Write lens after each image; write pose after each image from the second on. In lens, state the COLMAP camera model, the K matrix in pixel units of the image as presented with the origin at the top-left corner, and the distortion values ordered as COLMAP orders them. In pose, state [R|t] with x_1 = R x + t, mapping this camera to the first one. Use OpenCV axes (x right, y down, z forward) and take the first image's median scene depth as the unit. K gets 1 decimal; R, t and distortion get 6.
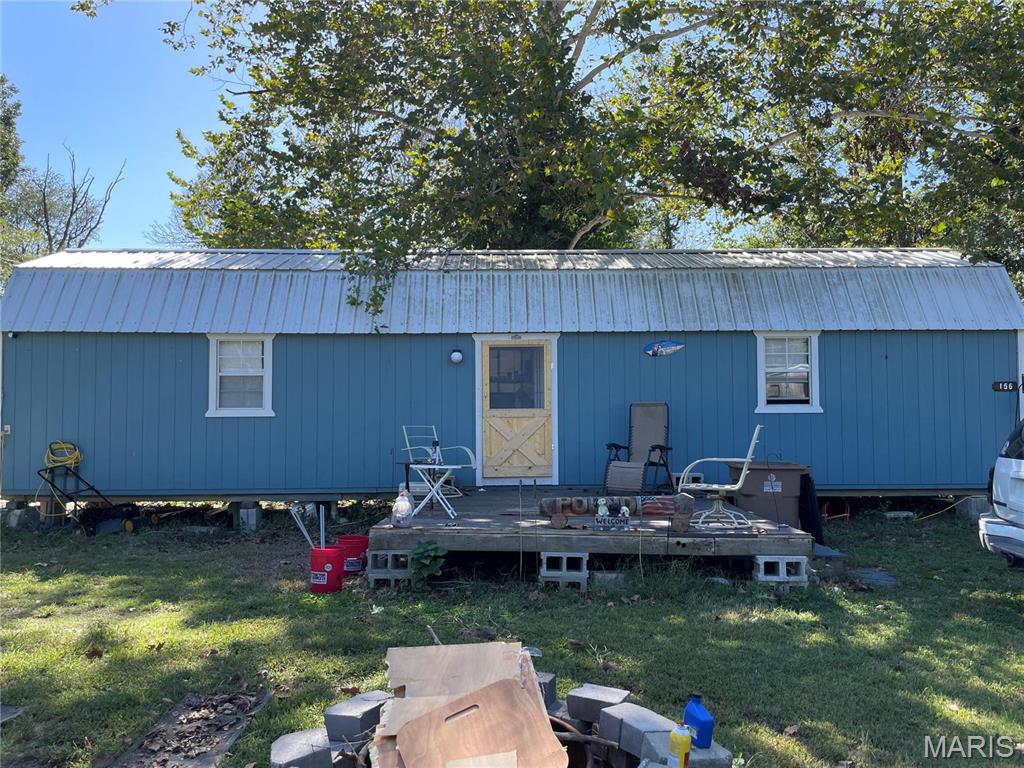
lens RADIAL K [[774.6, 0, 512.0], [0, 774.6, 384.0], [0, 0, 1]] dist [0.000545, 0.000178]
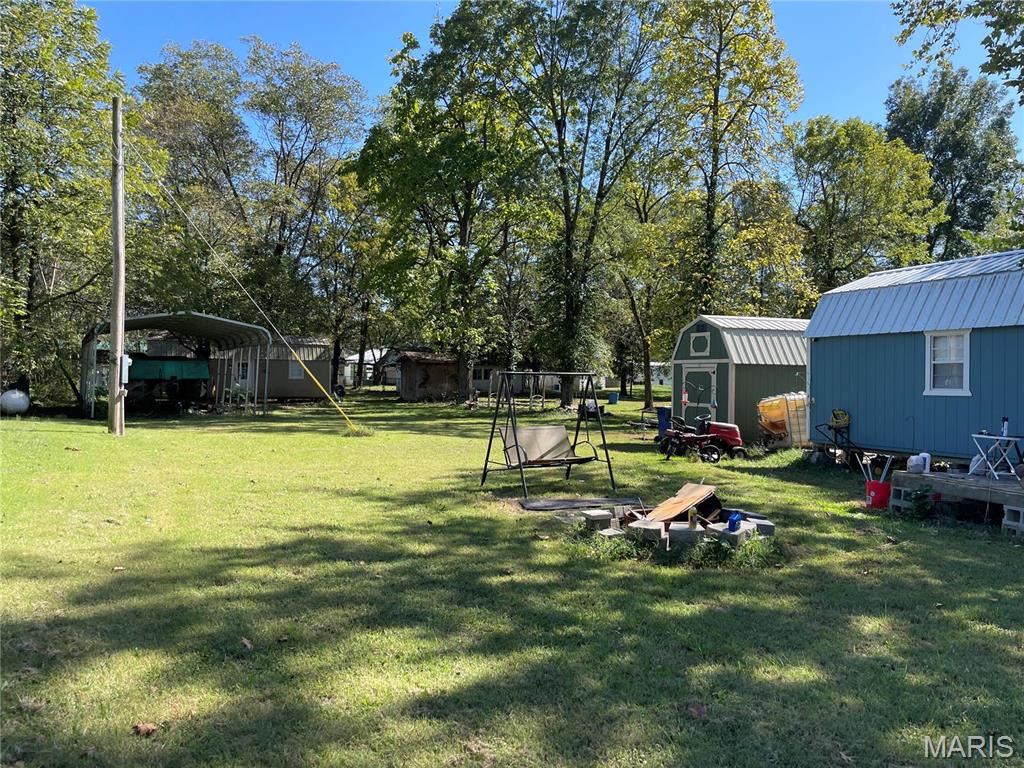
lens RADIAL K [[774.6, 0, 512.0], [0, 774.6, 384.0], [0, 0, 1]] dist [0.000545, 0.000178]
pose [[0.344231, 0.007264, -0.938857, 0.593481], [0.010185, 0.999882, 0.011471, 0.001322], [0.938830, -0.013511, 0.344116, -0.101222]]
